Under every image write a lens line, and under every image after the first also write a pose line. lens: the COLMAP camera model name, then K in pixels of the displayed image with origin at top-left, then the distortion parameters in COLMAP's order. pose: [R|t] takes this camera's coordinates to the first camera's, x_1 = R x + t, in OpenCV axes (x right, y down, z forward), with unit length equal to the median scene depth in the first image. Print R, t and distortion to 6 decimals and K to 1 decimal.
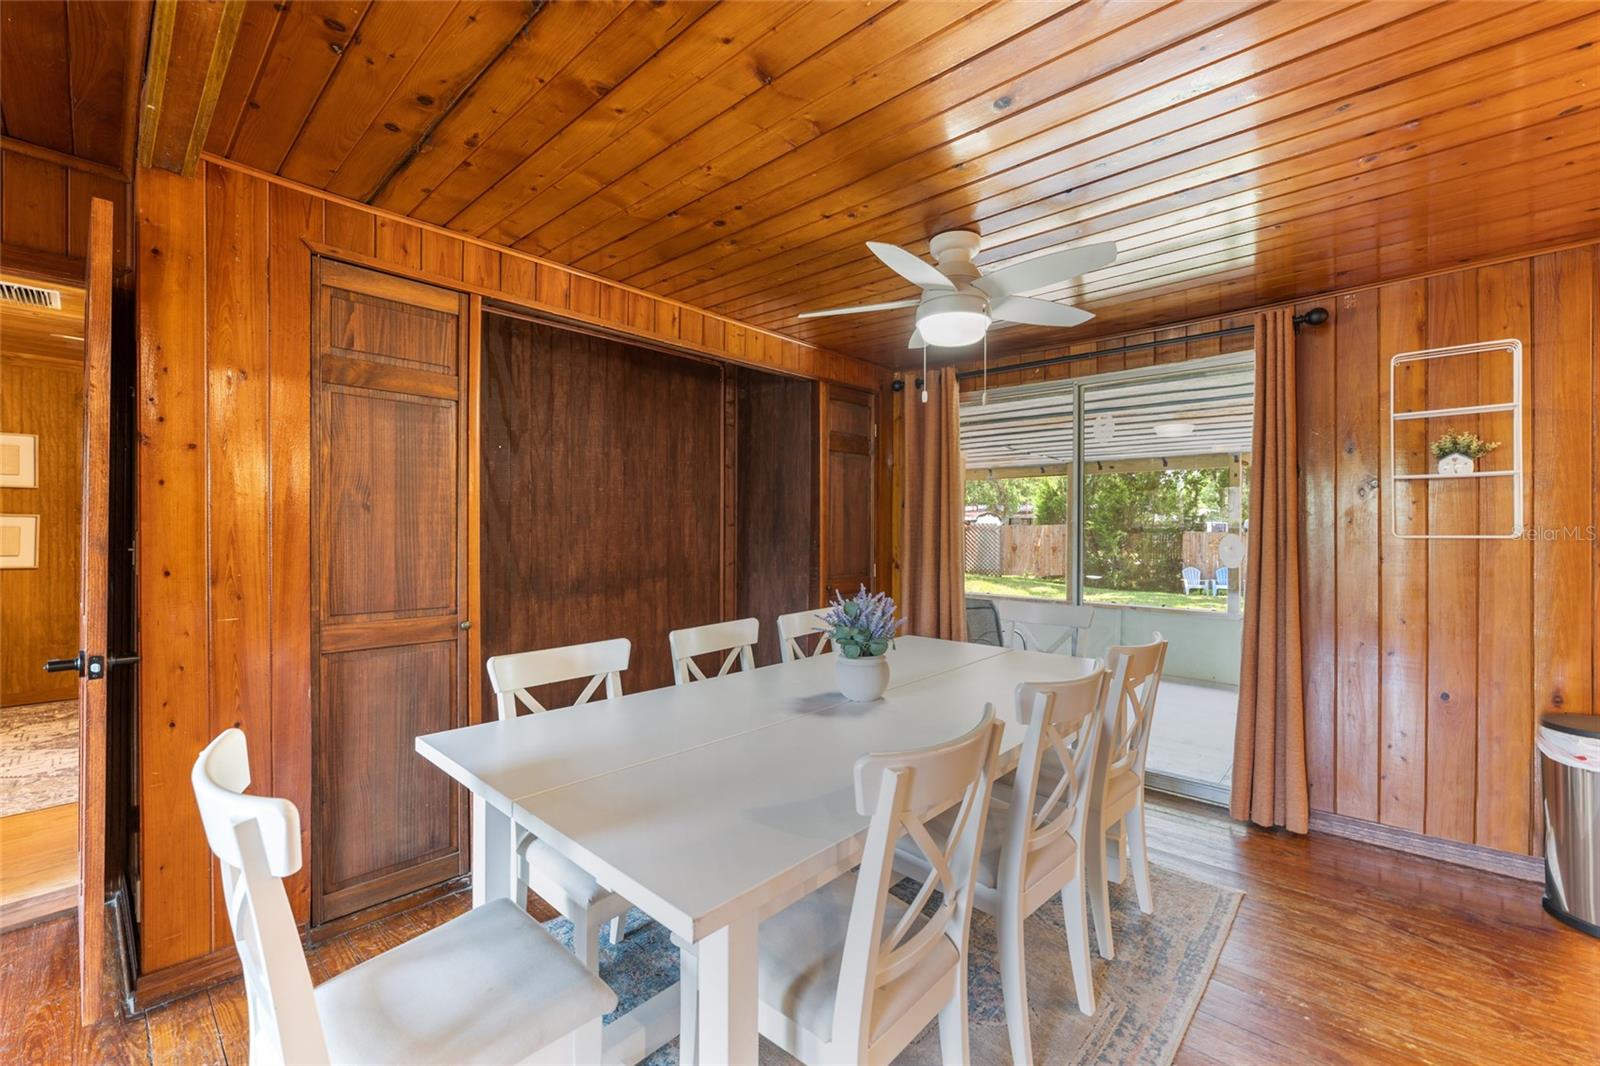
lens RADIAL K [[652.1, 0, 798.0], [0, 652.1, 526.9], [0, 0, 1]] dist [-0.006518, 0.000571]
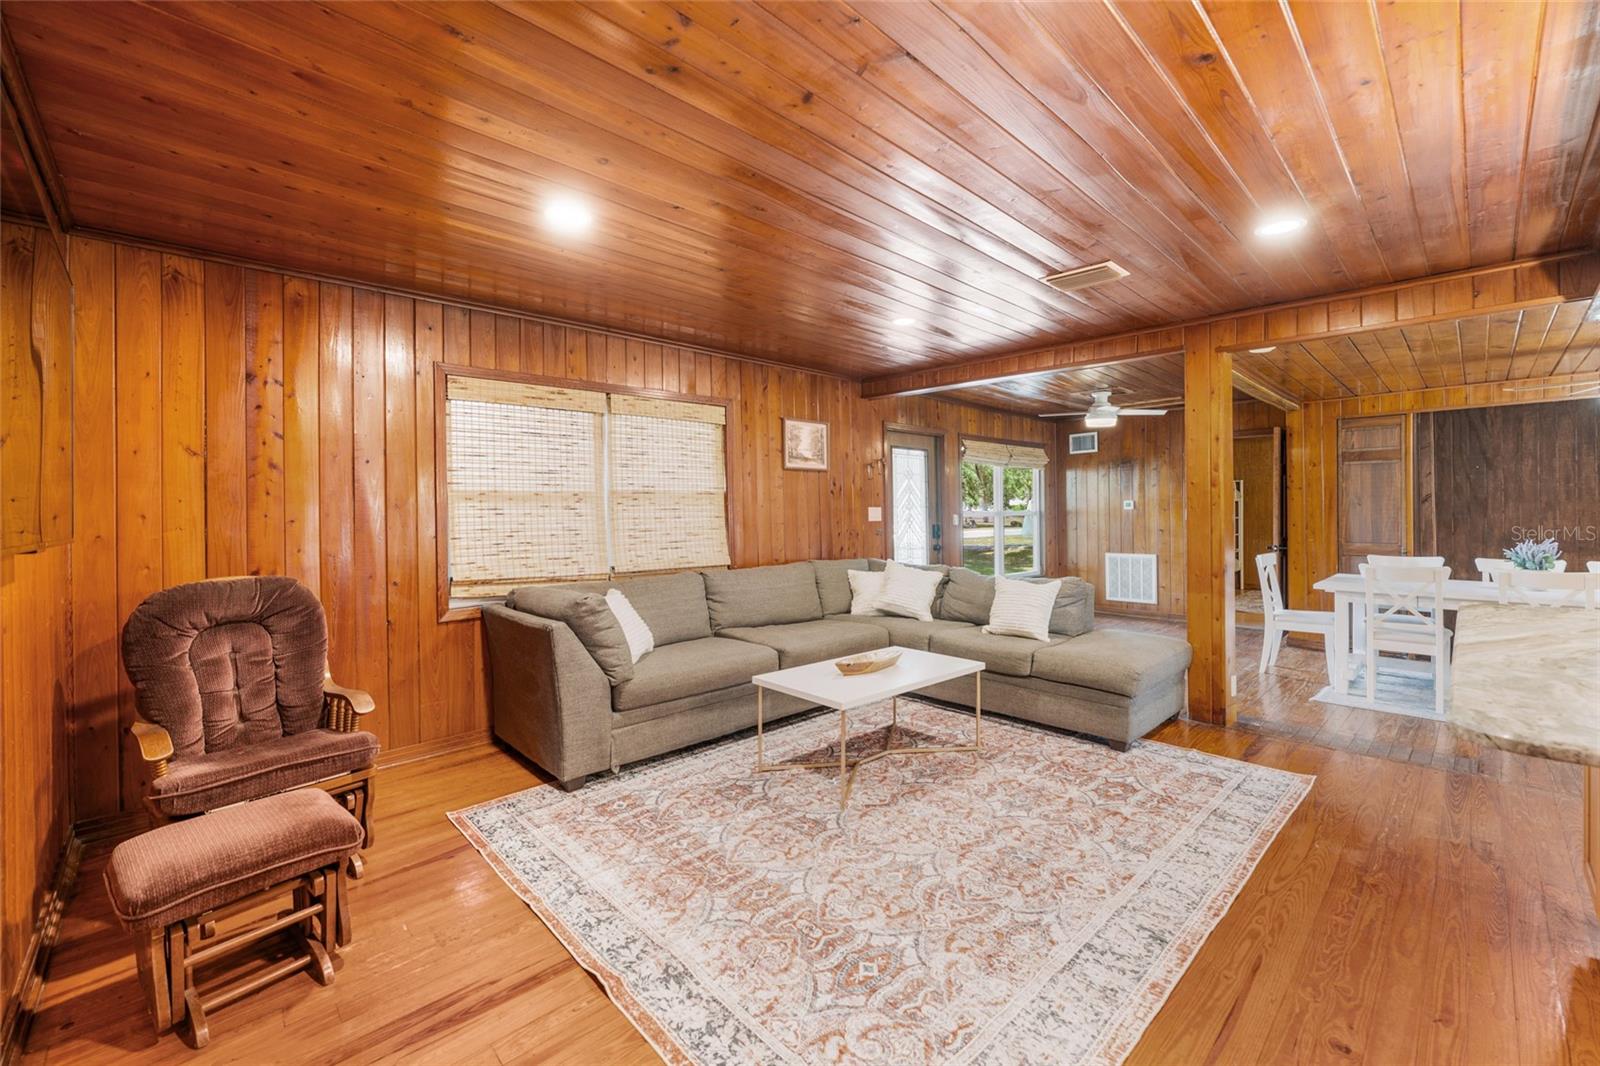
lens RADIAL K [[652.1, 0, 795.4], [0, 652.1, 520.0], [0, 0, 1]] dist [-0.006518, 0.000571]
pose [[-0.065562, 0.006893, -0.997825, 1.461265], [0.009612, 0.999934, 0.006276, -0.002352], [0.997802, -0.009179, -0.065624, -0.787393]]
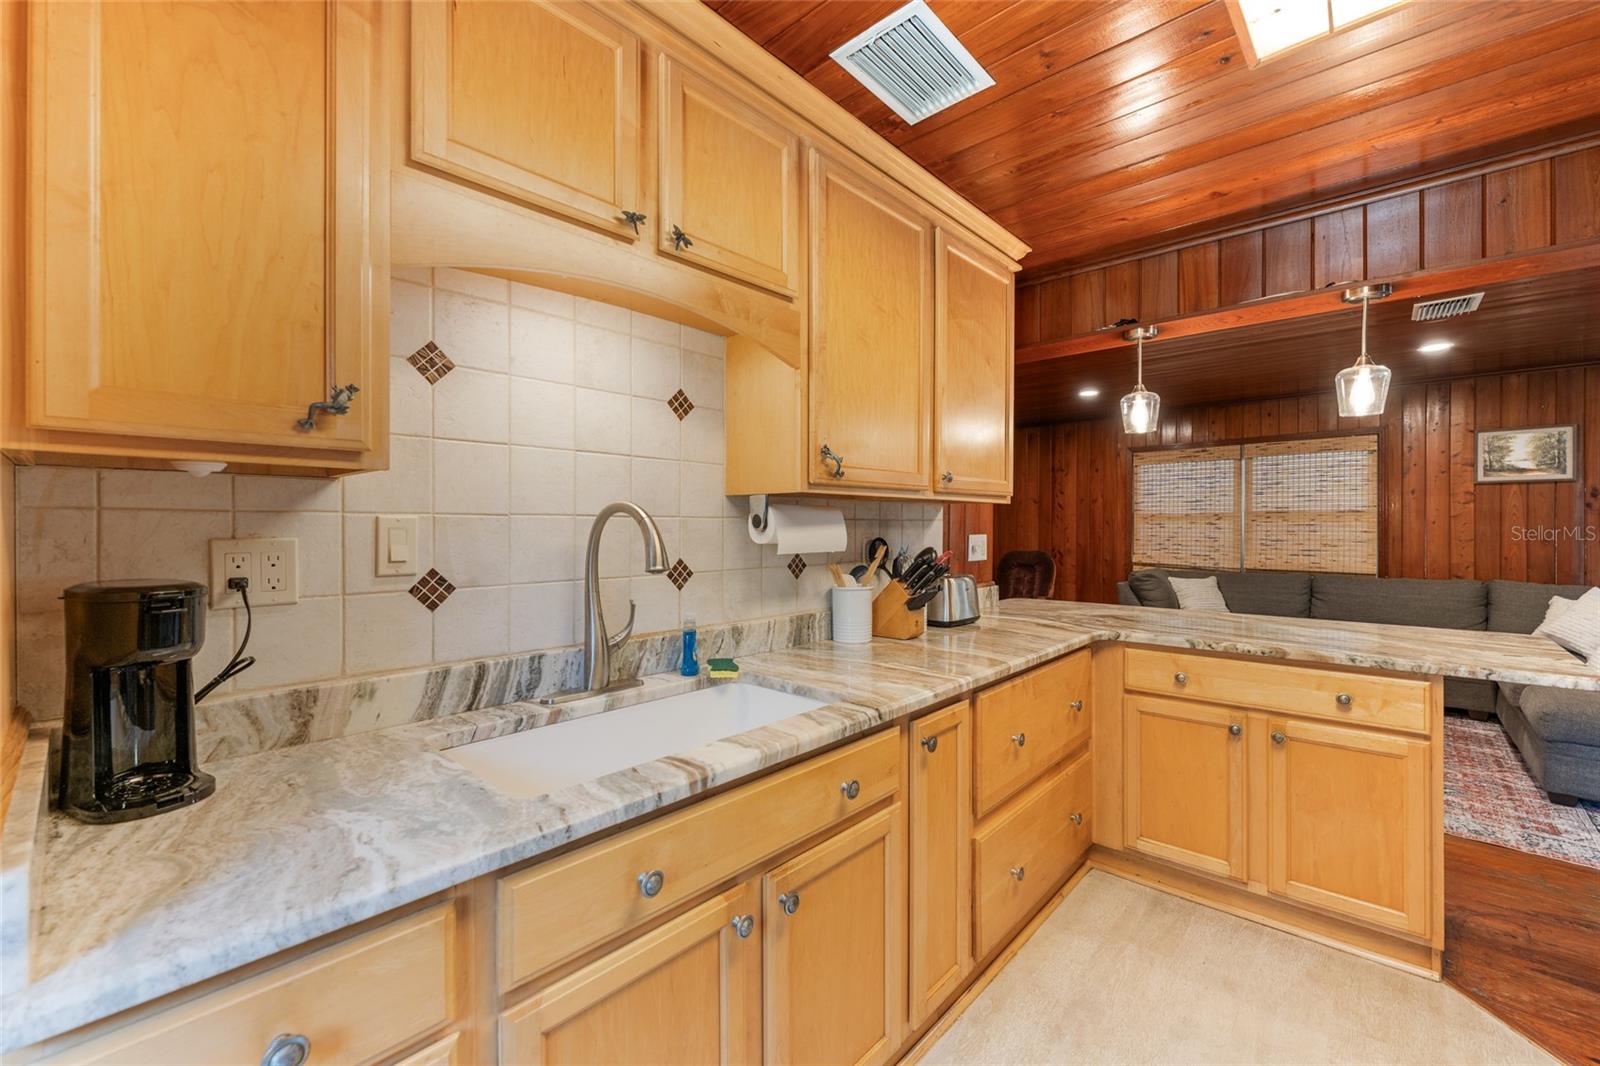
lens RADIAL K [[652.1, 0, 795.9], [0, 652.1, 525.8], [0, 0, 1]] dist [-0.006518, 0.000571]
pose [[-0.999981, -0.006205, -0.000180, 1.477630], [-0.006206, 0.999979, 0.001698, -0.010810], [0.000170, 0.001699, -0.999999, 0.633949]]
